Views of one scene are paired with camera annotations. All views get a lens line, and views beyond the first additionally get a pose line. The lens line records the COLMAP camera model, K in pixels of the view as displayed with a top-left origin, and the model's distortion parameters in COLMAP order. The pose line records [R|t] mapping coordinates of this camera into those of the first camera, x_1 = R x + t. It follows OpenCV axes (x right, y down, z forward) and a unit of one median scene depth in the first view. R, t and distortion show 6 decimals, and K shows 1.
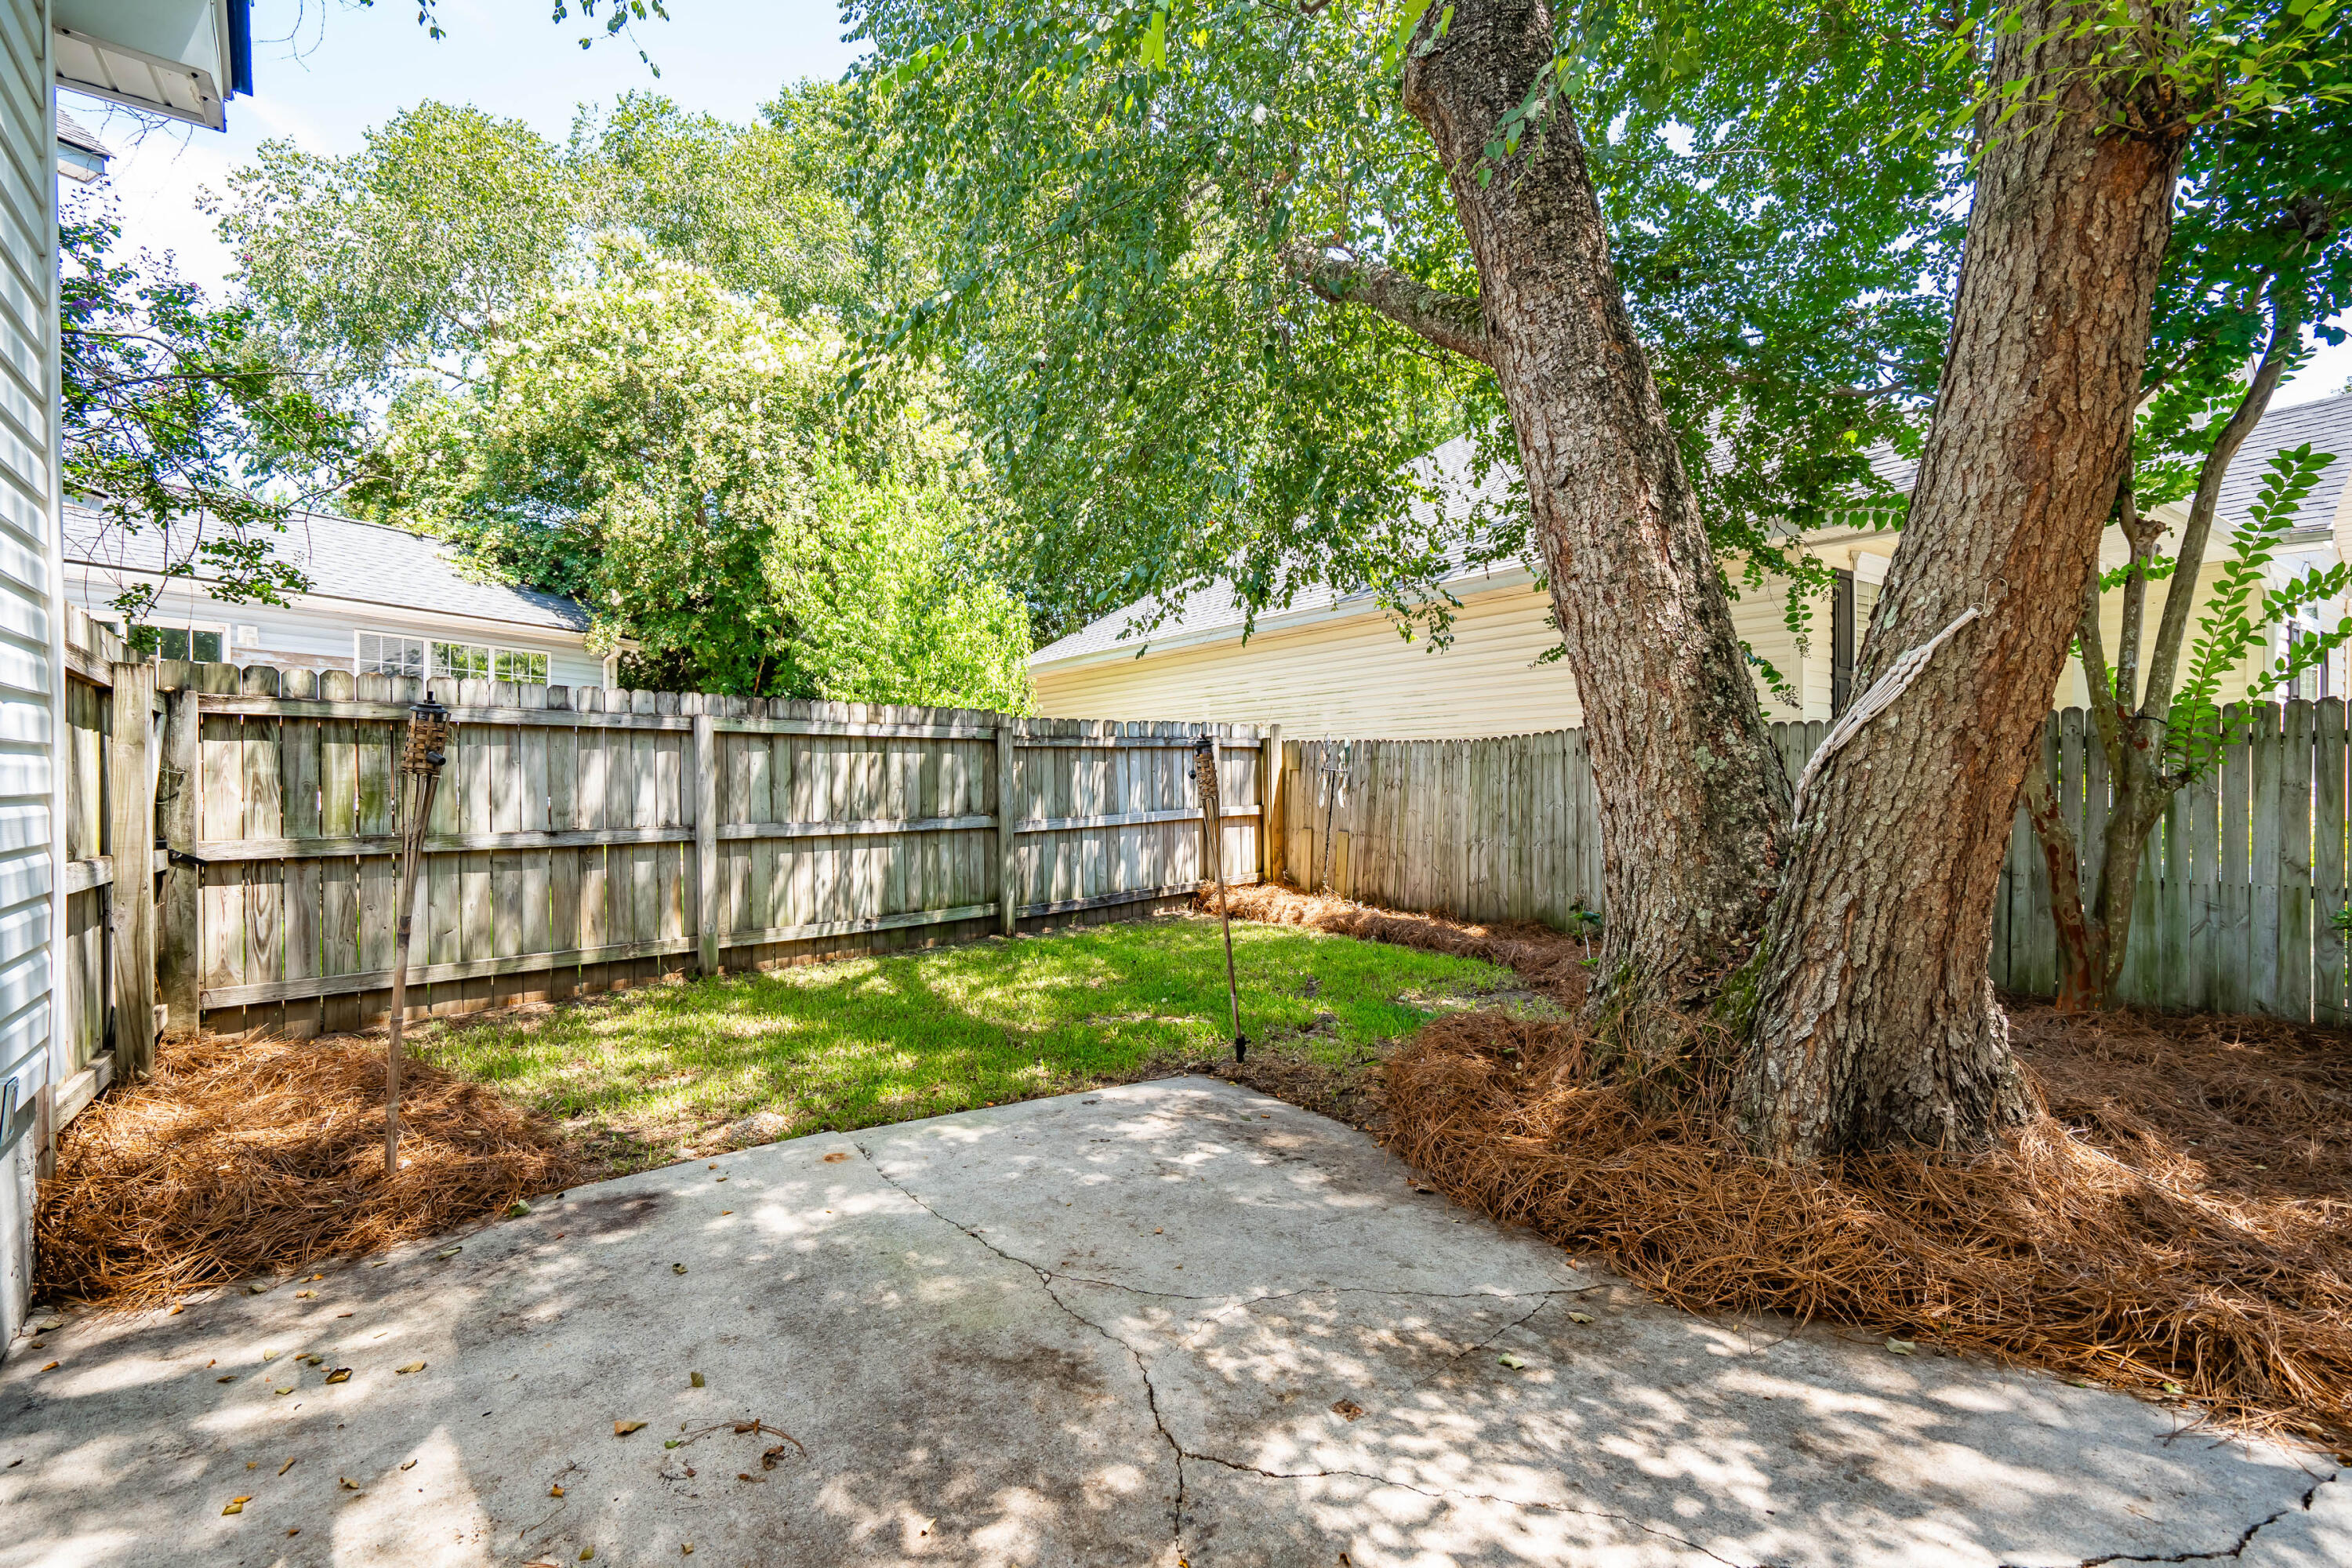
lens RADIAL K [[1062.3, 0, 1173.7], [0, 1062.3, 789.7], [0, 0, 1]] dist [-0.001580, 0.000381]
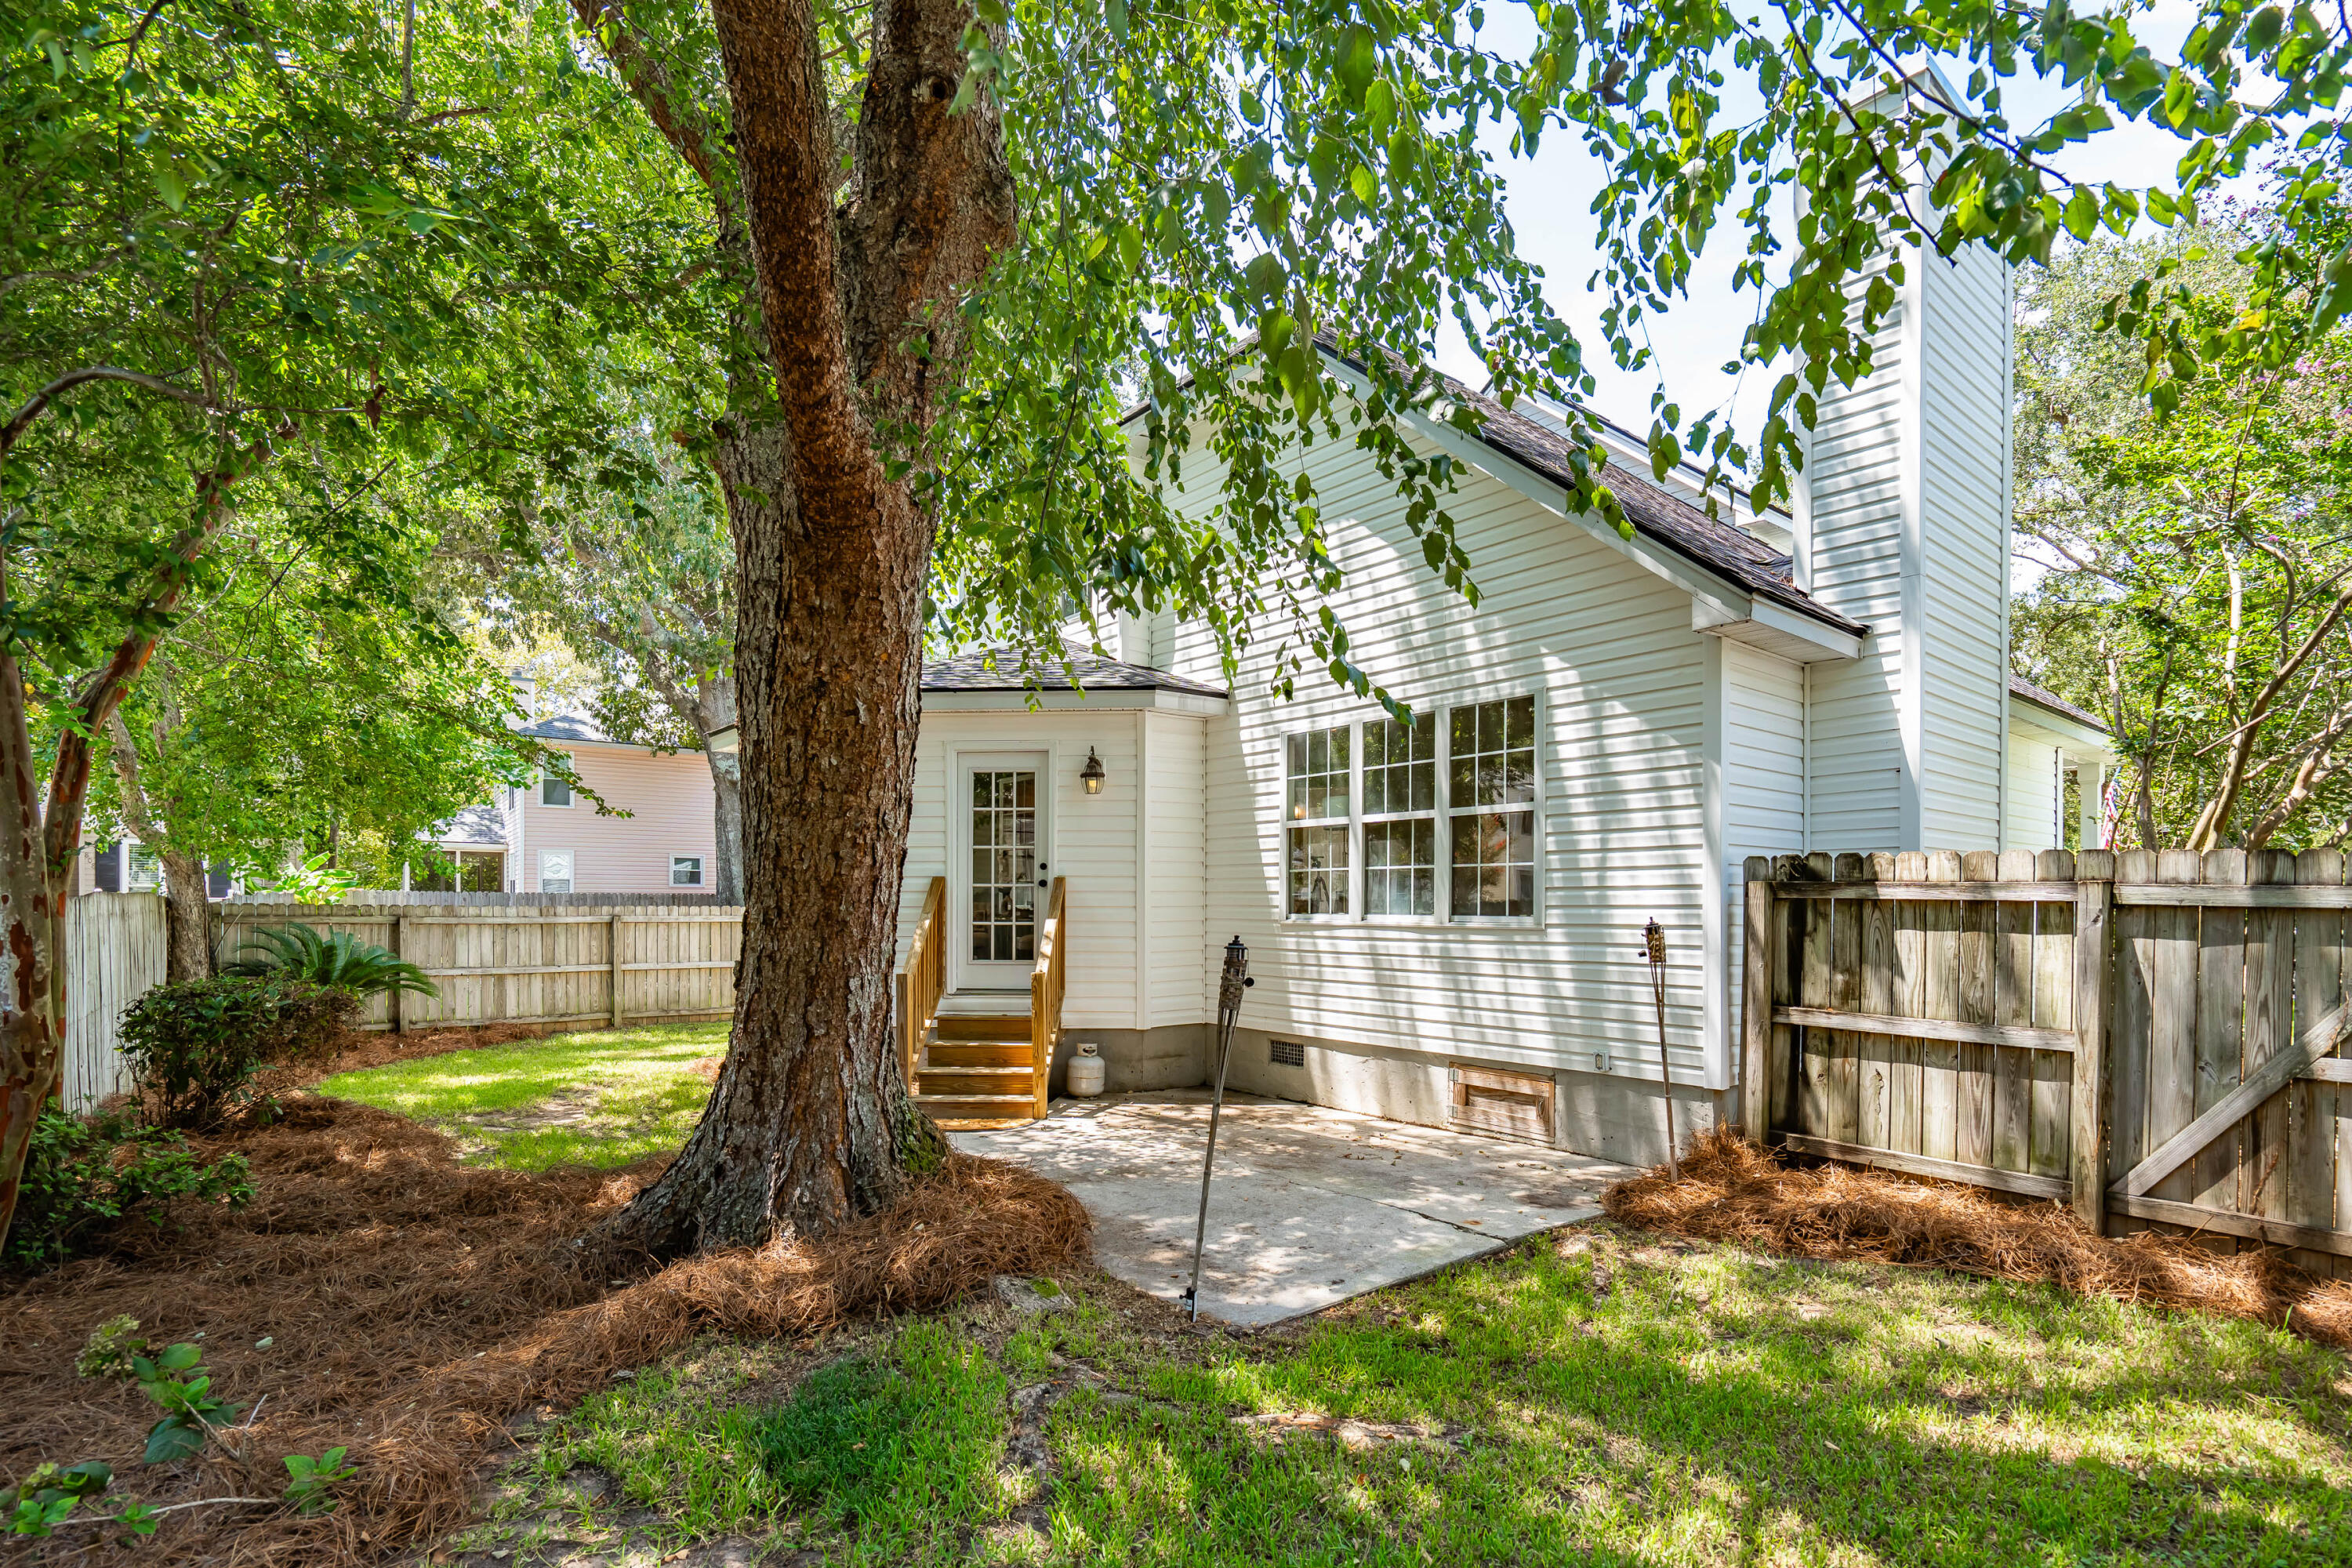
lens RADIAL K [[1062.3, 0, 1173.7], [0, 1062.3, 789.7], [0, 0, 1]] dist [-0.001580, 0.000381]
pose [[-0.999942, -0.000390, -0.010760, 0.125880], [0.000774, 0.994154, -0.107967, -0.105175], [0.010739, -0.107969, -0.994096, 2.779468]]
